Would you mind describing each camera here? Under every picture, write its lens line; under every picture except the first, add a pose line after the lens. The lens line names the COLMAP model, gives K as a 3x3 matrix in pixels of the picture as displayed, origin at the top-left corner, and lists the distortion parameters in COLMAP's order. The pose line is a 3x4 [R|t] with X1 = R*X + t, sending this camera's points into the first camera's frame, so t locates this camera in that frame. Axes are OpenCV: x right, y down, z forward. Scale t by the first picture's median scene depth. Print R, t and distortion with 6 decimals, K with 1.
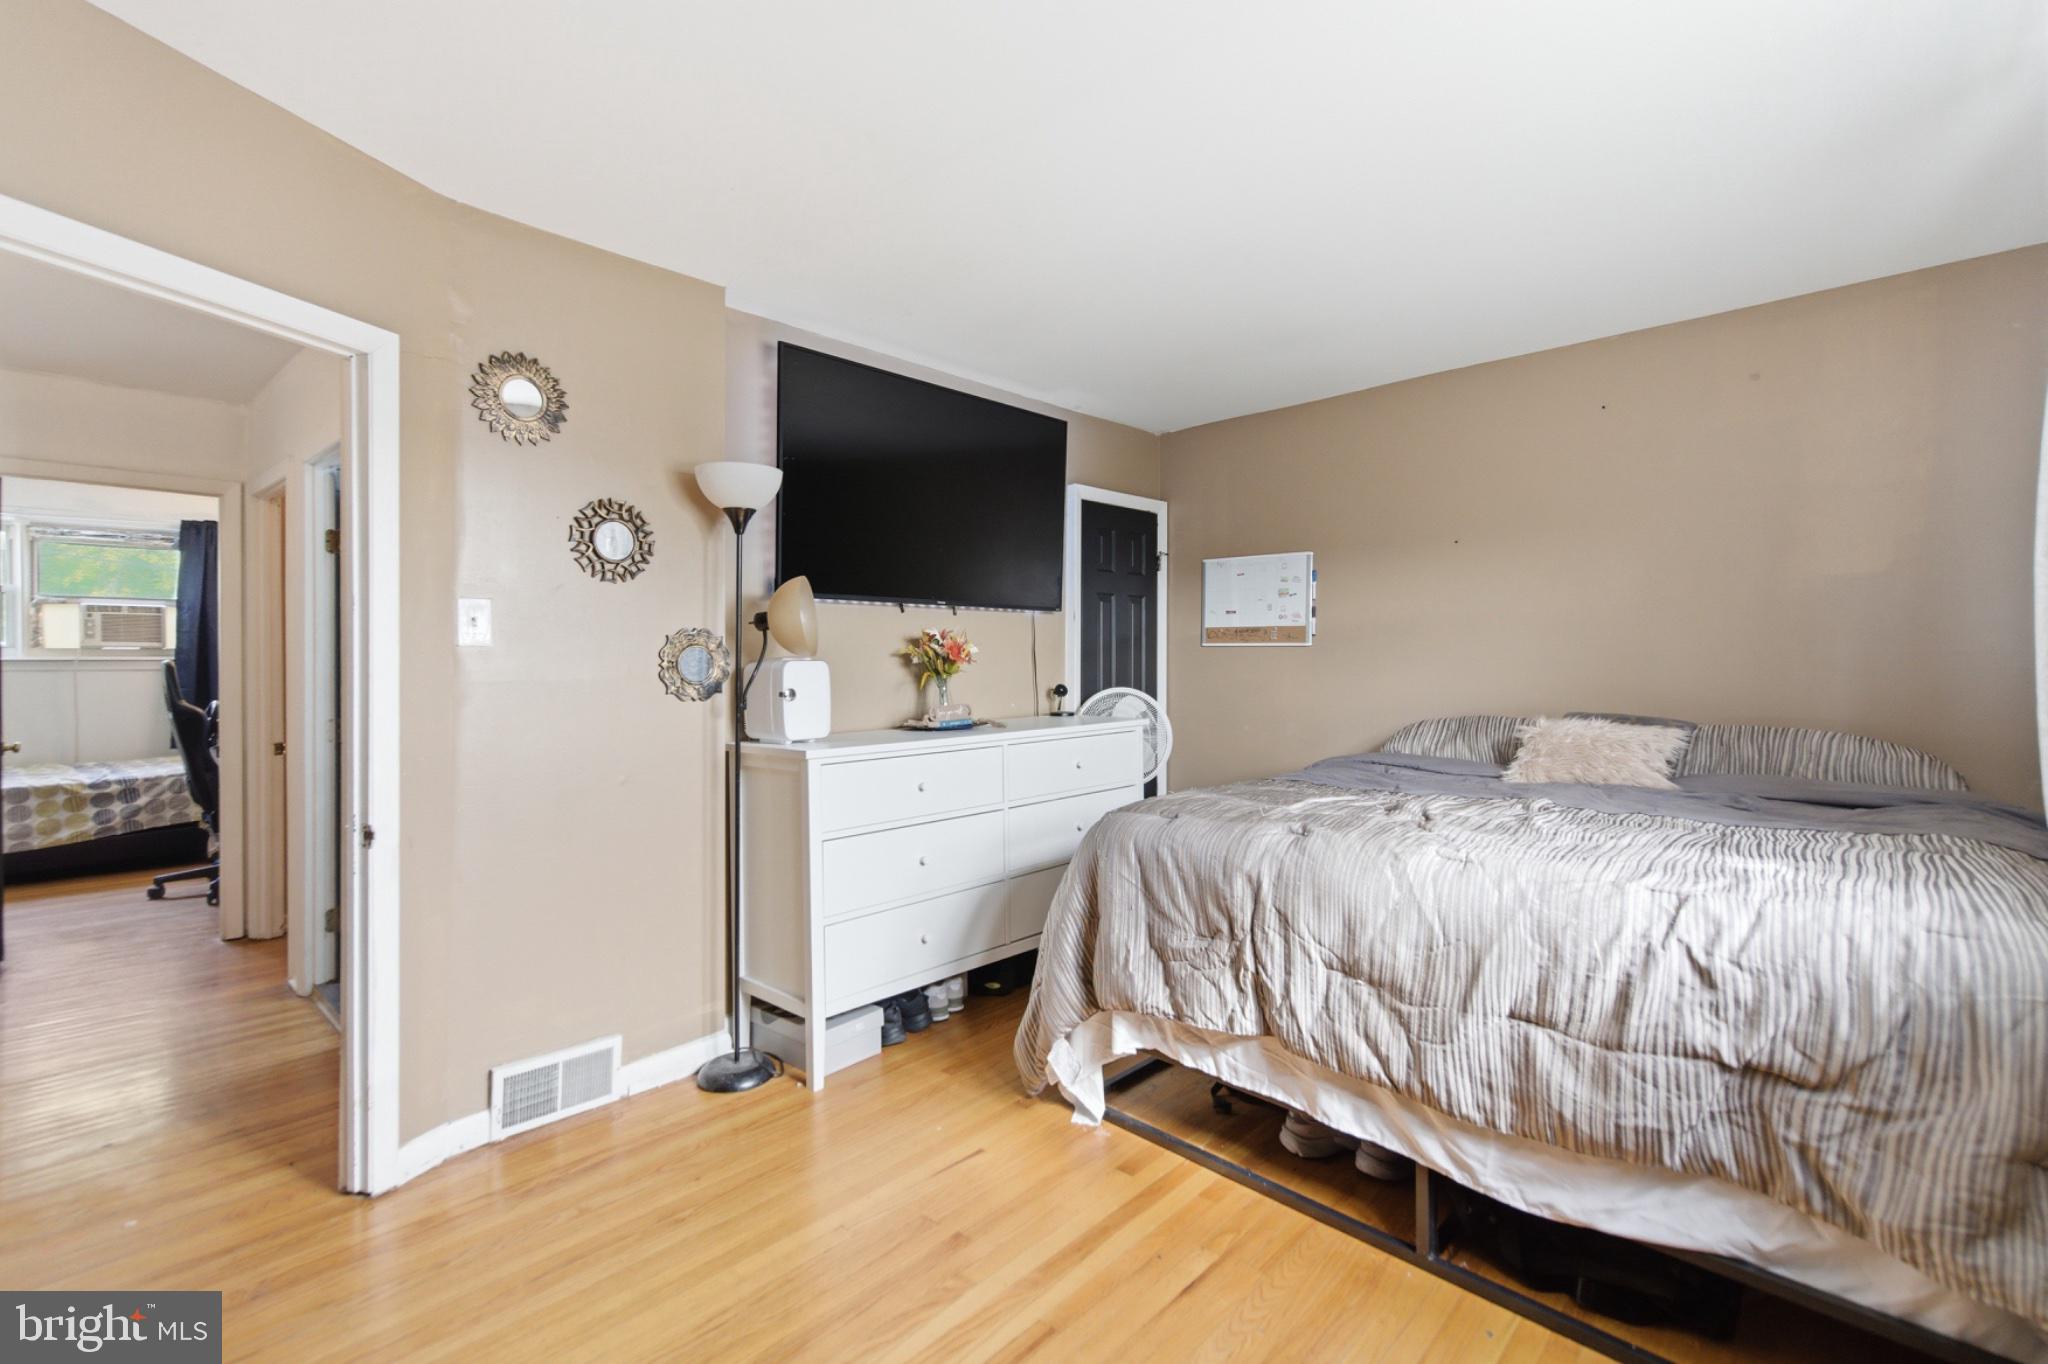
lens RADIAL K [[936.1, 0, 1013.1], [0, 936.1, 660.7], [0, 0, 1]] dist [-0.001104, 0.000238]
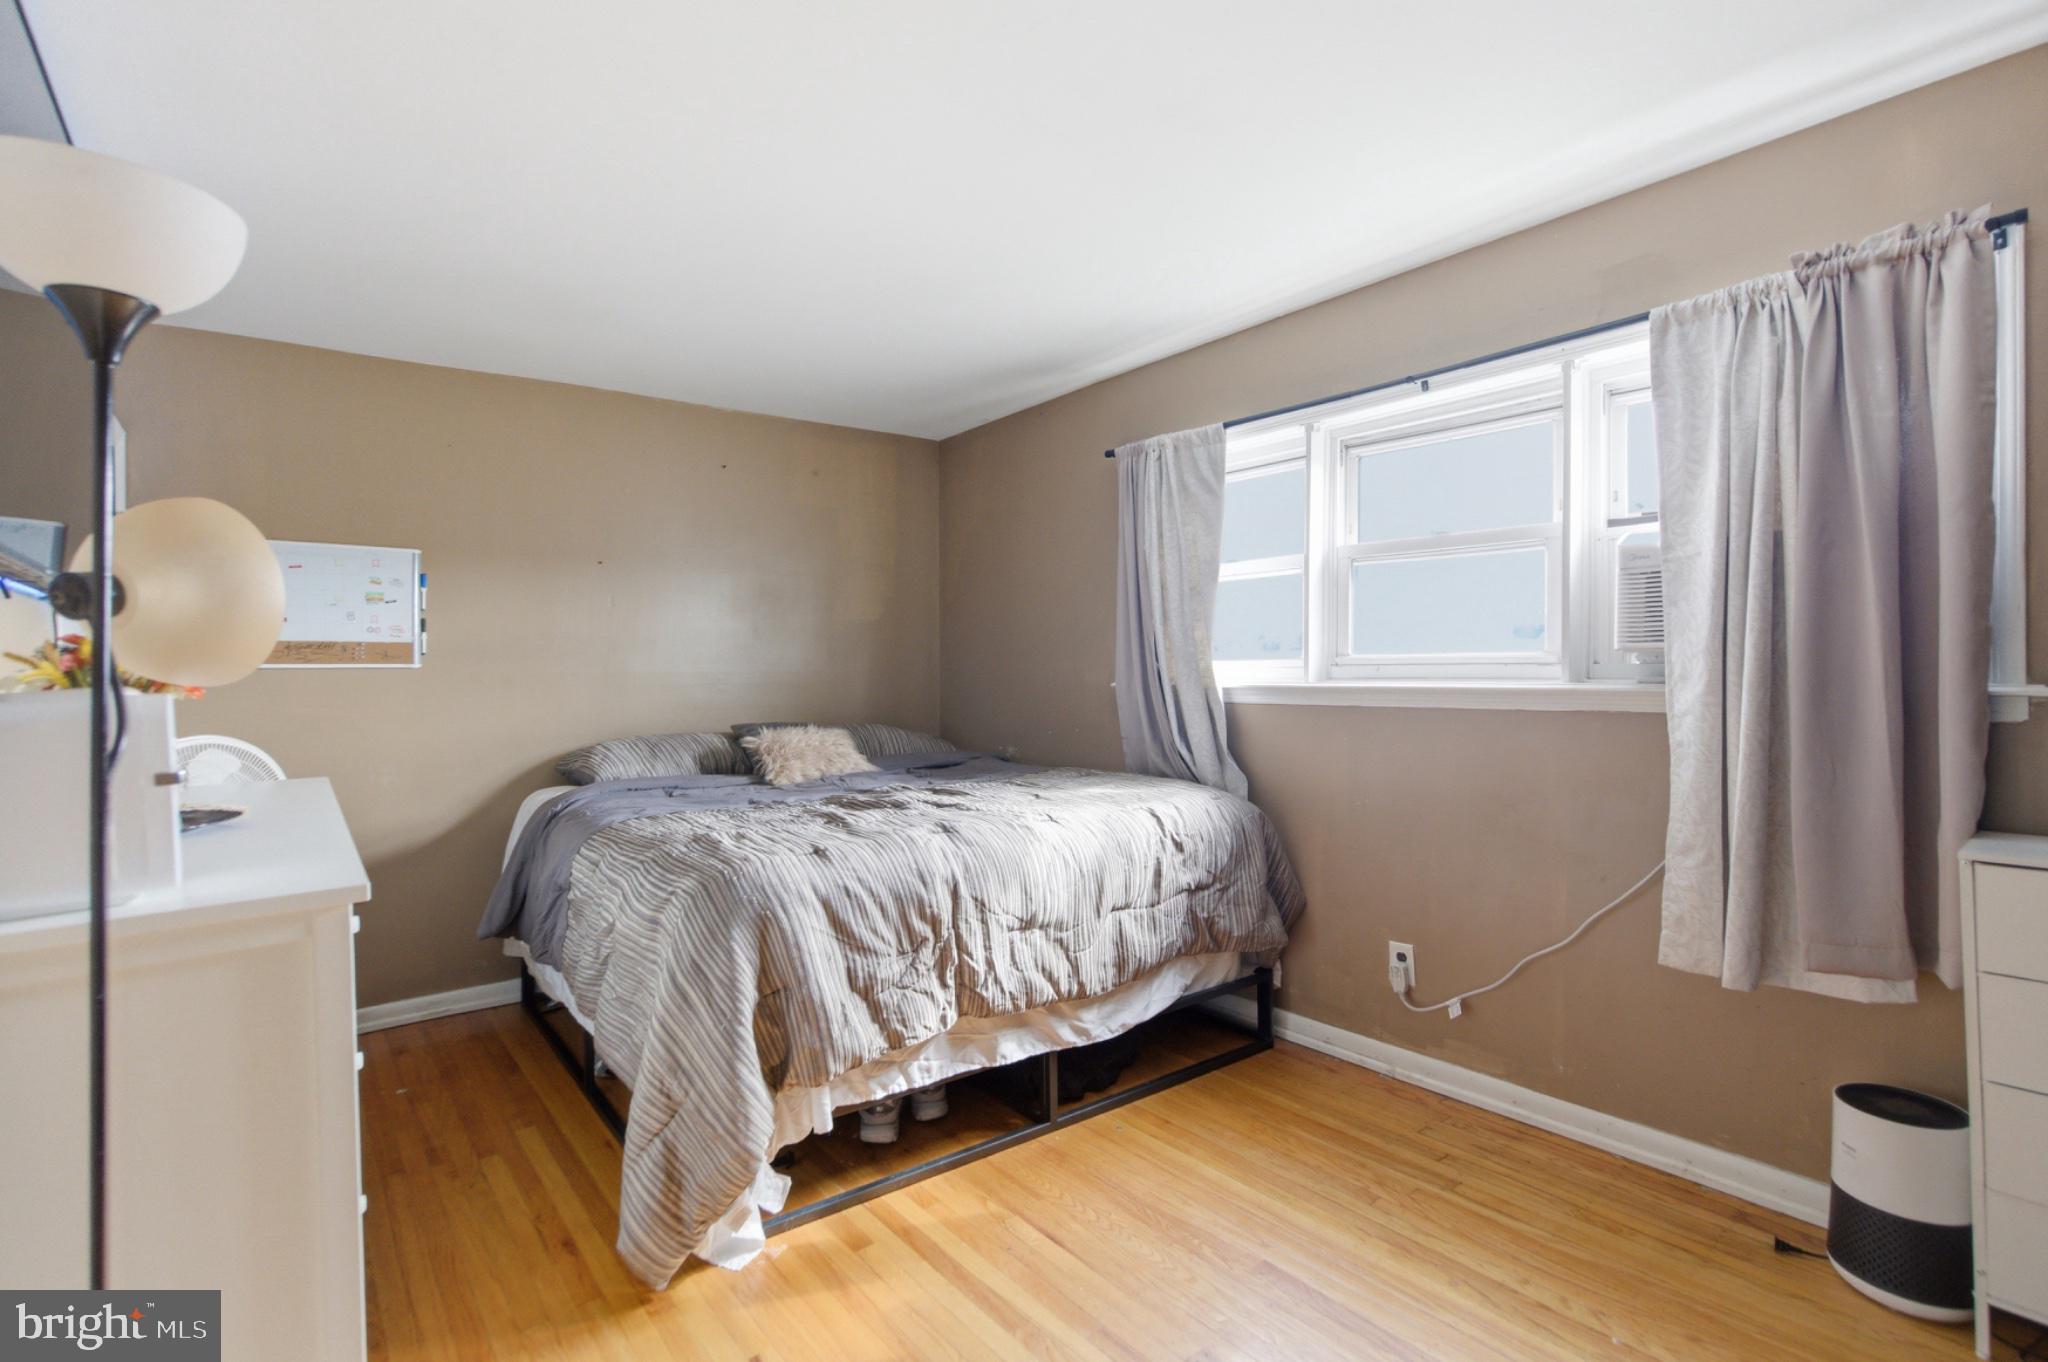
lens RADIAL K [[936.1, 0, 1014.8], [0, 936.1, 679.8], [0, 0, 1]] dist [-0.001104, 0.000238]
pose [[0.137890, -0.005160, 0.990434, -0.827418], [0.018191, 0.999831, 0.002676, 0.002558], [-0.990280, 0.017648, 0.137961, 0.800722]]
